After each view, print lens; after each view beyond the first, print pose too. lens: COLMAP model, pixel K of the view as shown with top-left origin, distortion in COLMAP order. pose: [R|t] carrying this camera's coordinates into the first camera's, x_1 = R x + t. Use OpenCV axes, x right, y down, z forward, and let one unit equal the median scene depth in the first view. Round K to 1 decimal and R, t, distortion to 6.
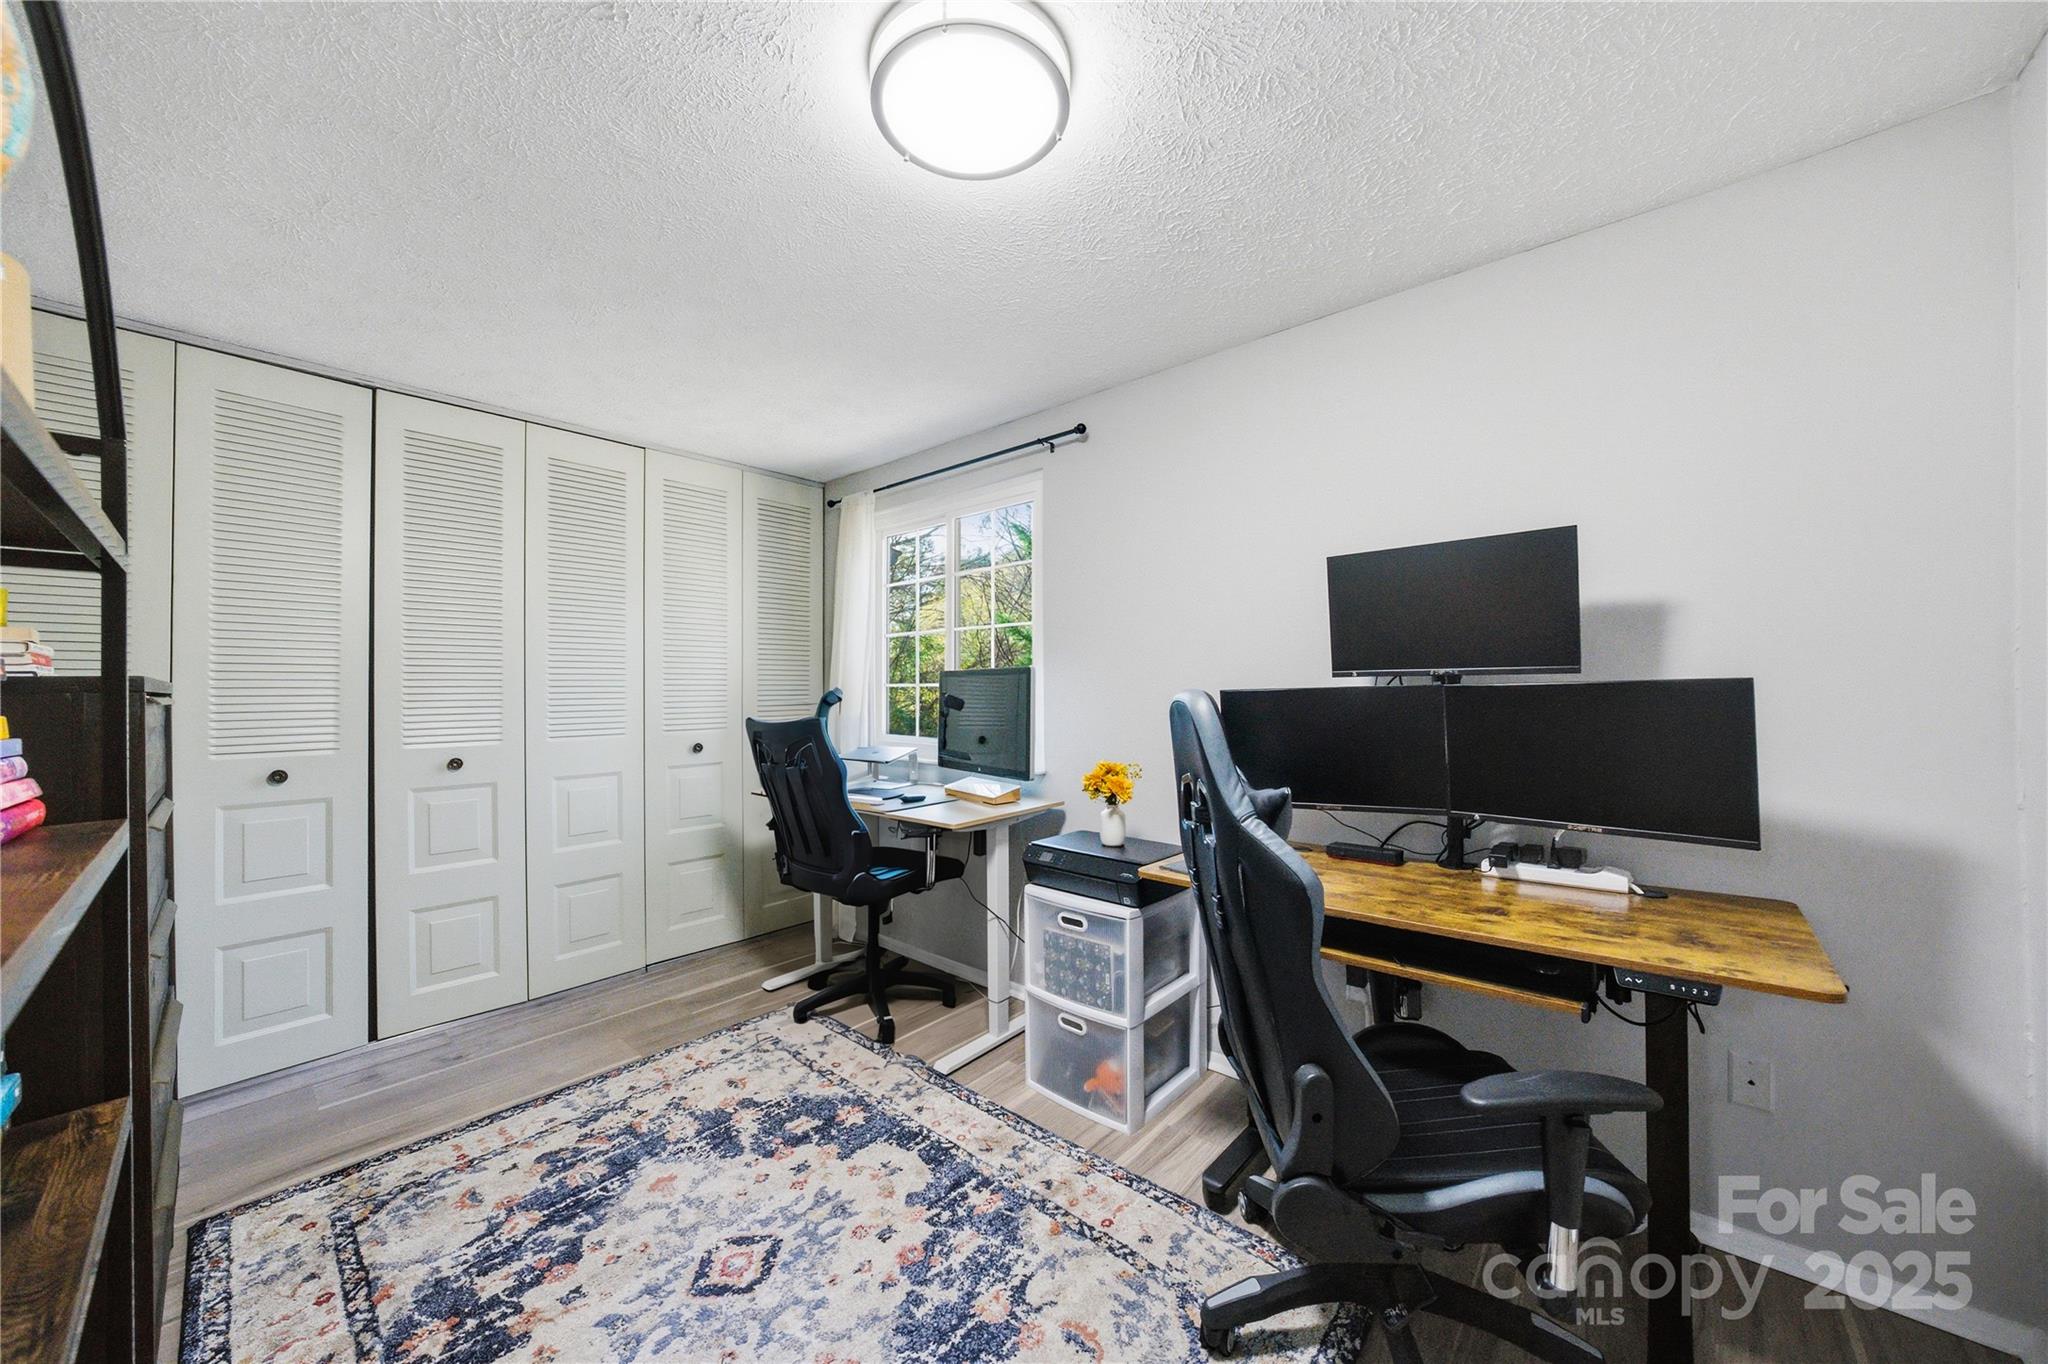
lens RADIAL K [[723.6, 0, 1022.3], [0, 723.6, 682.4], [0, 0, 1]] dist [-0.017736, 0.000231]
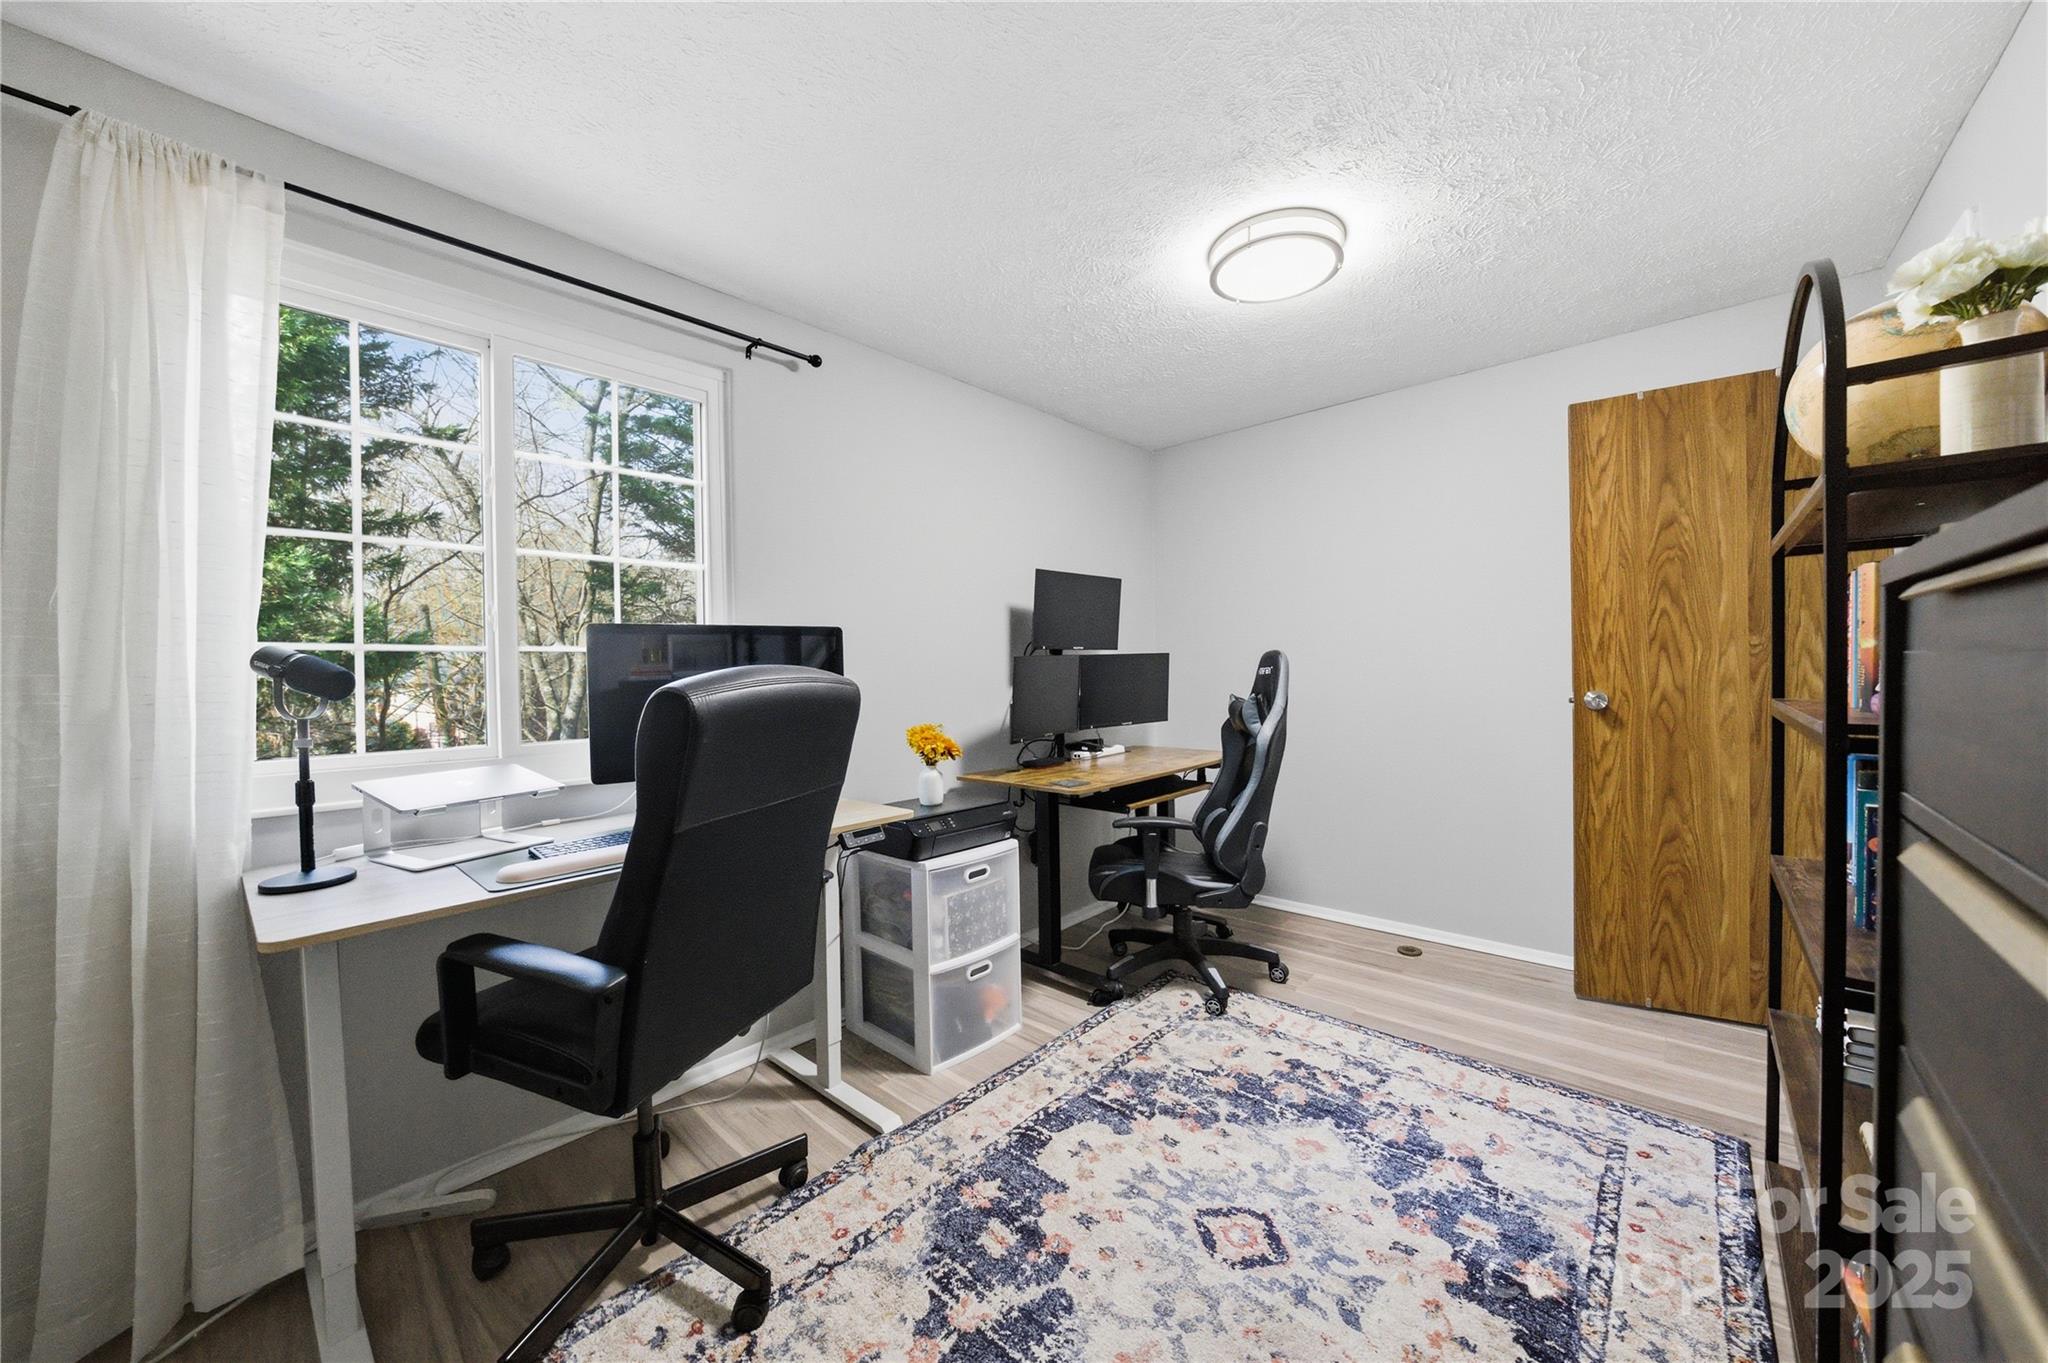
lens RADIAL K [[723.6, 0, 1022.3], [0, 723.6, 681.9], [0, 0, 1]] dist [-0.017736, 0.000231]
pose [[0.023285, -0.007158, 0.999703, -1.265199], [0.009667, 0.999929, 0.006934, 0.059298], [-0.999682, 0.009503, 0.023353, 1.174021]]
